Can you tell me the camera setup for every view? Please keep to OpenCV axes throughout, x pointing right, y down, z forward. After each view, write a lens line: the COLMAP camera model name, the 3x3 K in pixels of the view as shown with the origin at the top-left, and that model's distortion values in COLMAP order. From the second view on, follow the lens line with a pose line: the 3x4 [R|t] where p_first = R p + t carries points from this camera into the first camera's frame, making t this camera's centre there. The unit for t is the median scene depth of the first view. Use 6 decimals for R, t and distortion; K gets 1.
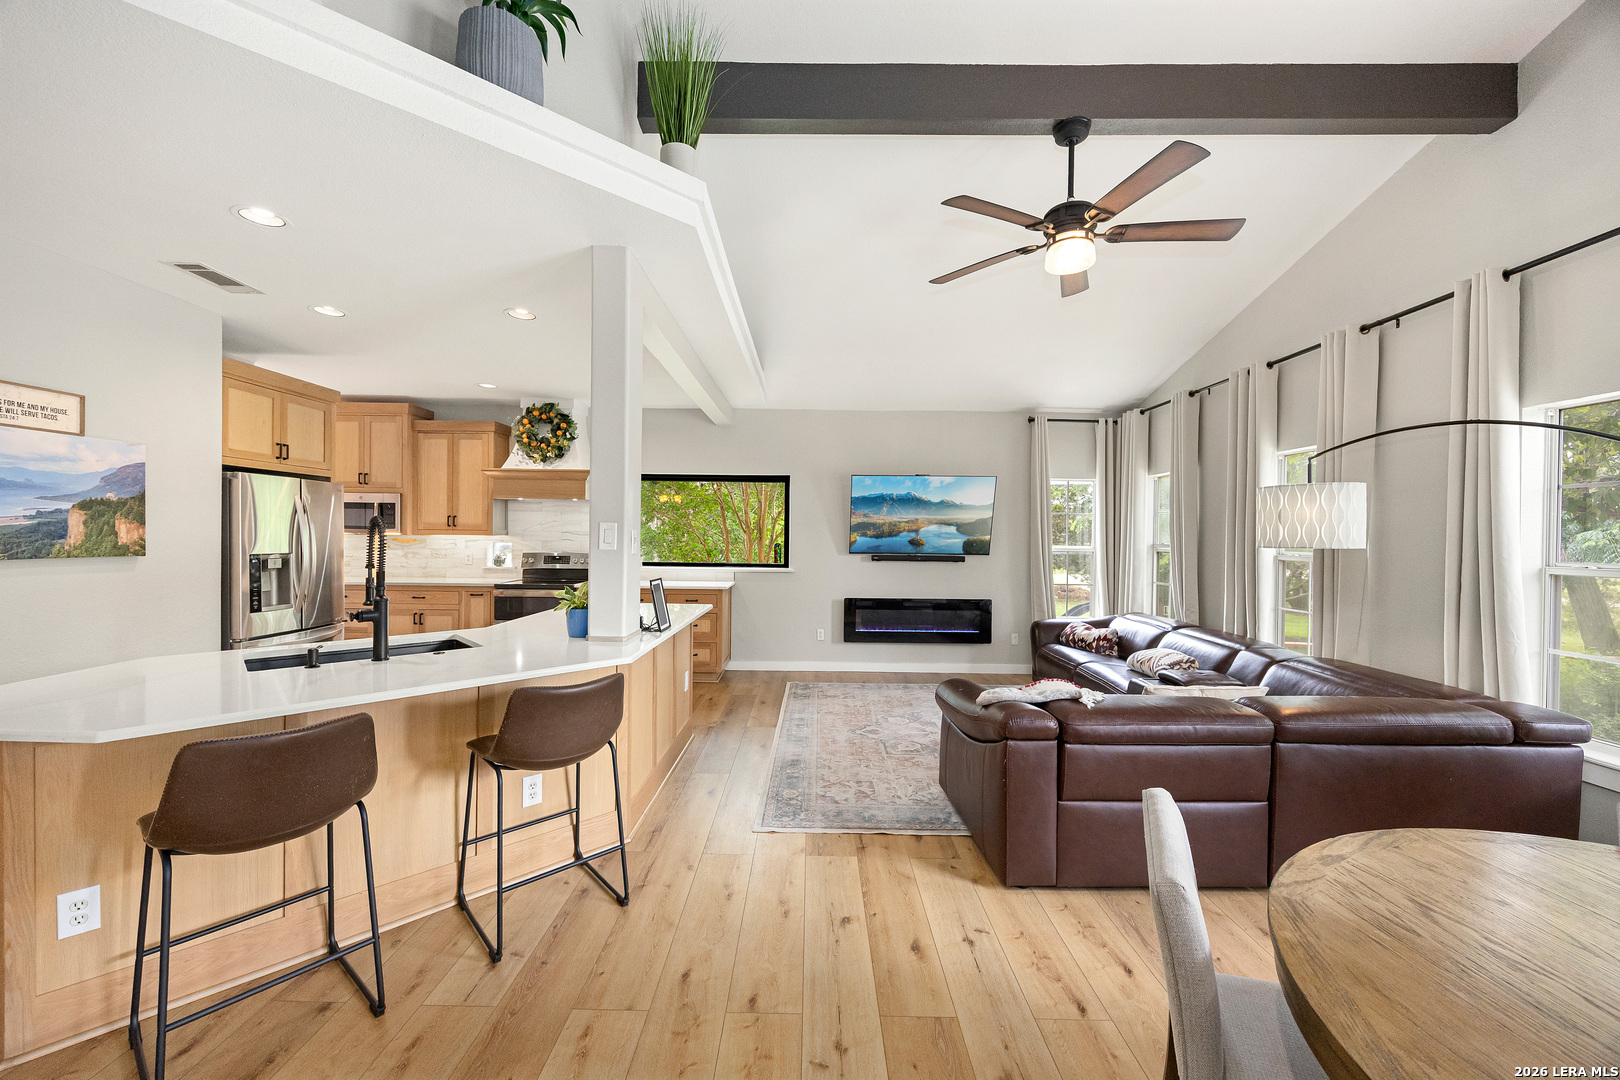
lens RADIAL K [[625.1, 0, 805.9], [0, 625.1, 540.1], [0, 0, 1]] dist [-0.002076, 0.000024]
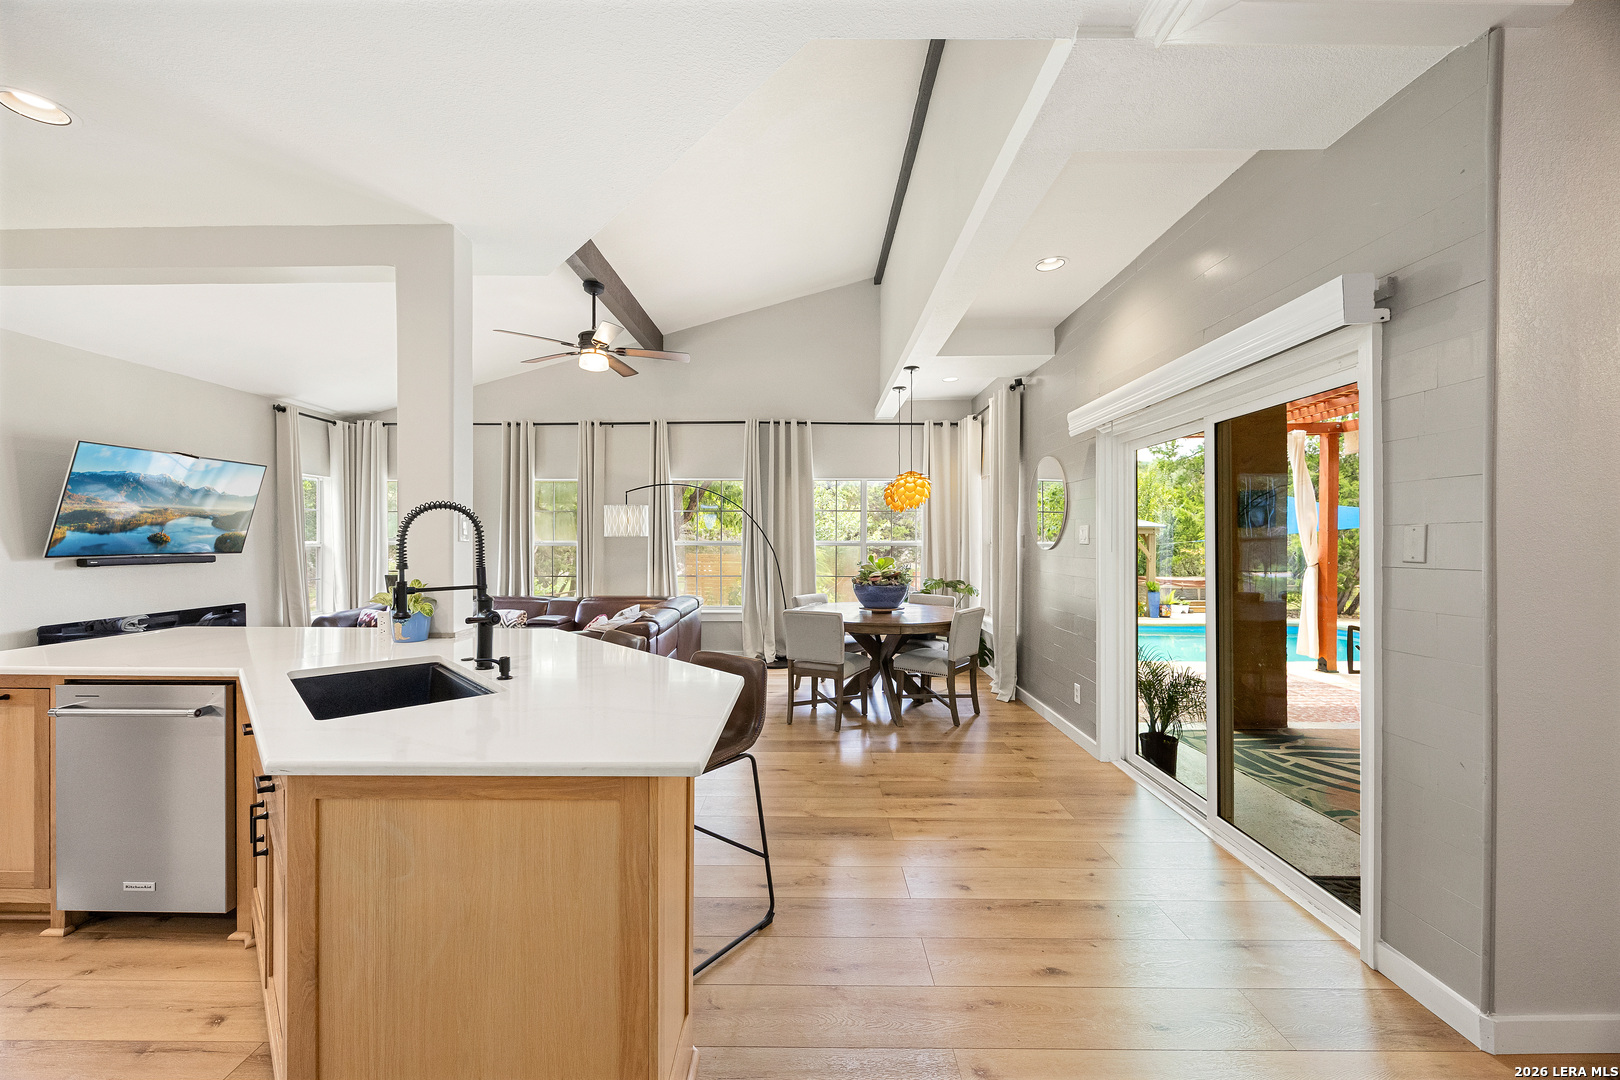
lens RADIAL K [[619.3, 0, 804.0], [0, 619.3, 538.0], [0, 0, 1]] dist [-0.001499, 0.000470]
pose [[0.001929, -0.009164, 0.999956, -0.846357], [0.009445, 0.999914, 0.009145, 0.003761], [-0.999954, 0.009427, 0.002015, 0.301443]]
